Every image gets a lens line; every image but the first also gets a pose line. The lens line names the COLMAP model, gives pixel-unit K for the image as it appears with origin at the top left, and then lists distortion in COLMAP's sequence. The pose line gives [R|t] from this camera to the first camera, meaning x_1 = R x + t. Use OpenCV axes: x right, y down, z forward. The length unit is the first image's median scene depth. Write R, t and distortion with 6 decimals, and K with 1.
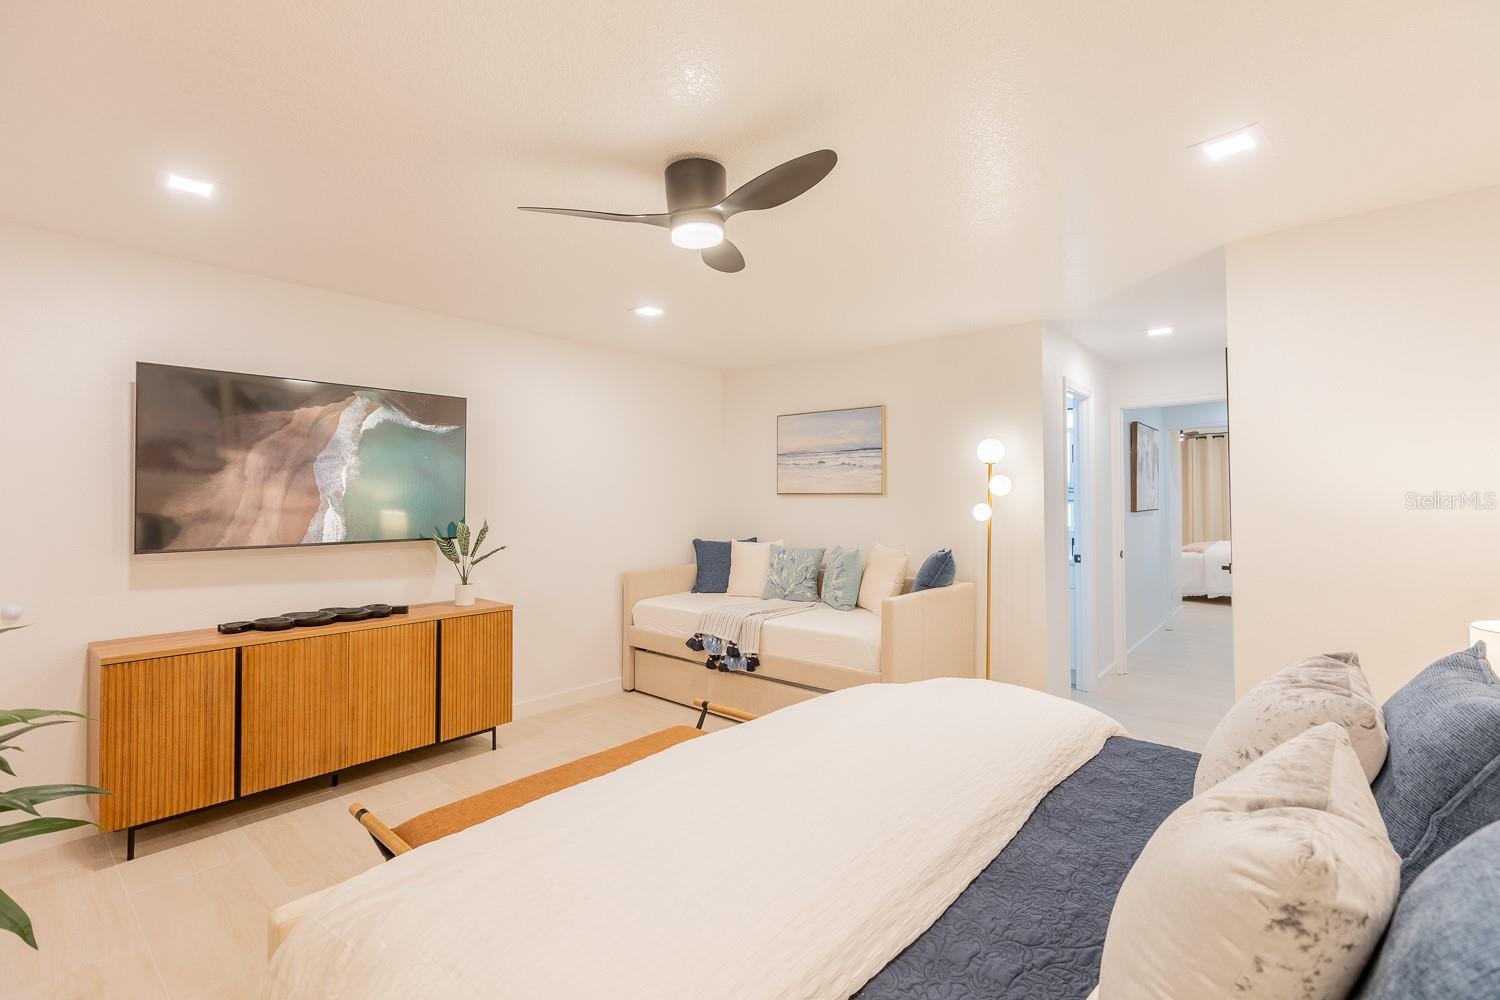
lens RADIAL K [[665.1, 0, 743.9], [0, 665.1, 492.0], [0, 0, 1]] dist [0.000863, 0.000146]
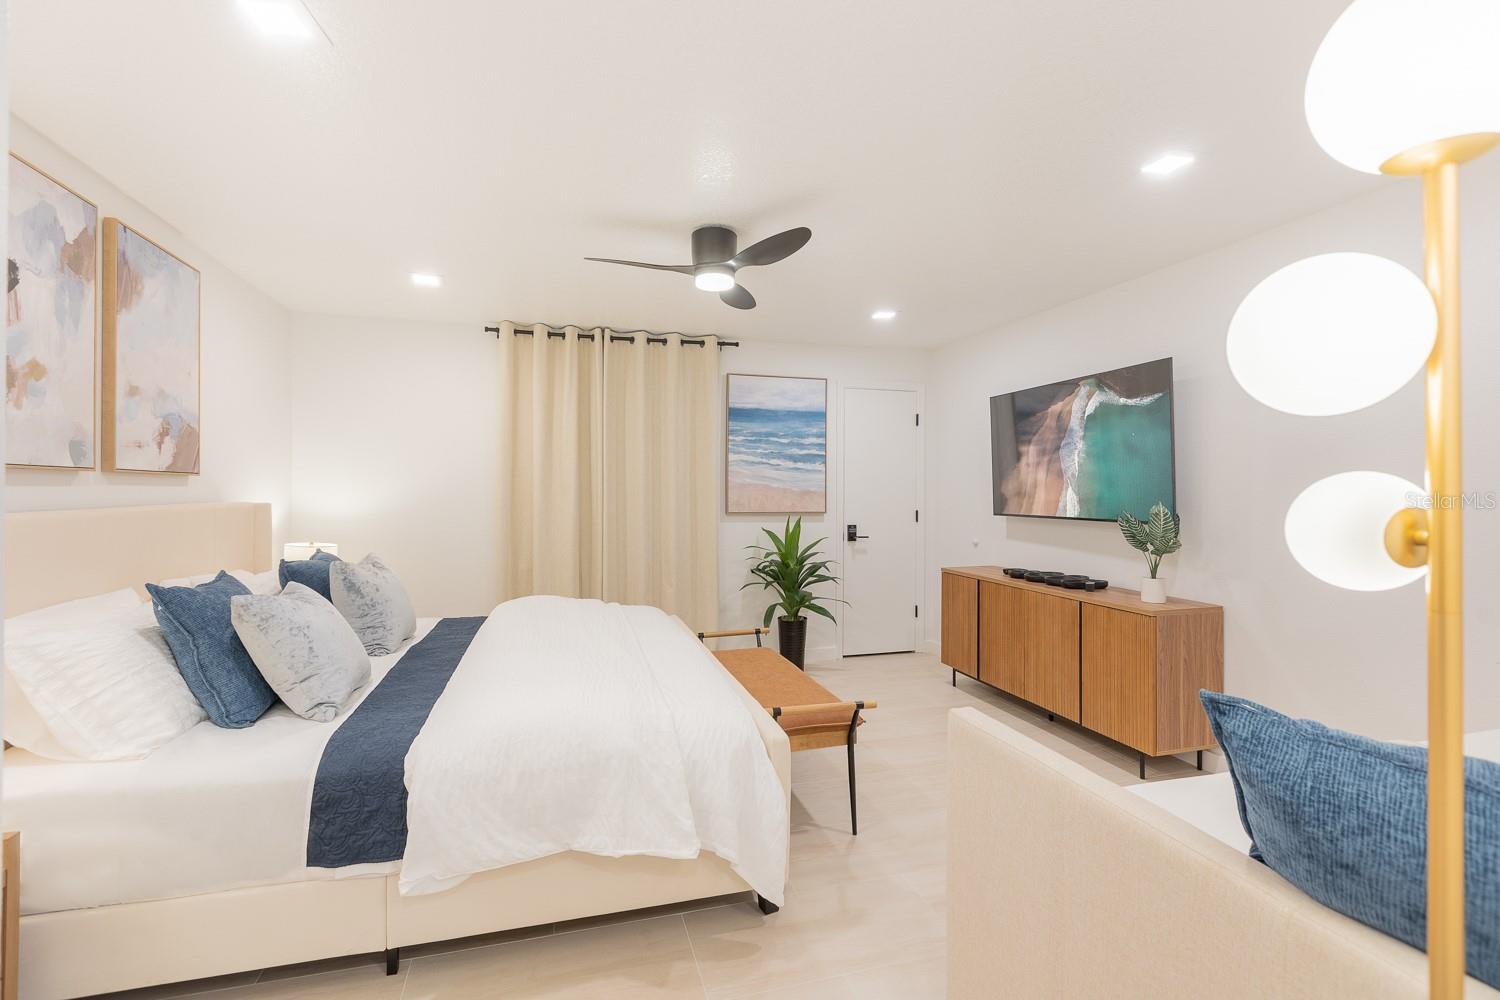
lens RADIAL K [[678.9, 0, 749.8], [0, 678.9, 482.4], [0, 0, 1]] dist [-0.001665, -0.000115]
pose [[-0.522918, -0.001368, -0.852382, 0.674205], [0.016303, 0.999800, -0.011606, 0.019661], [0.852227, -0.019965, -0.522791, 1.137258]]
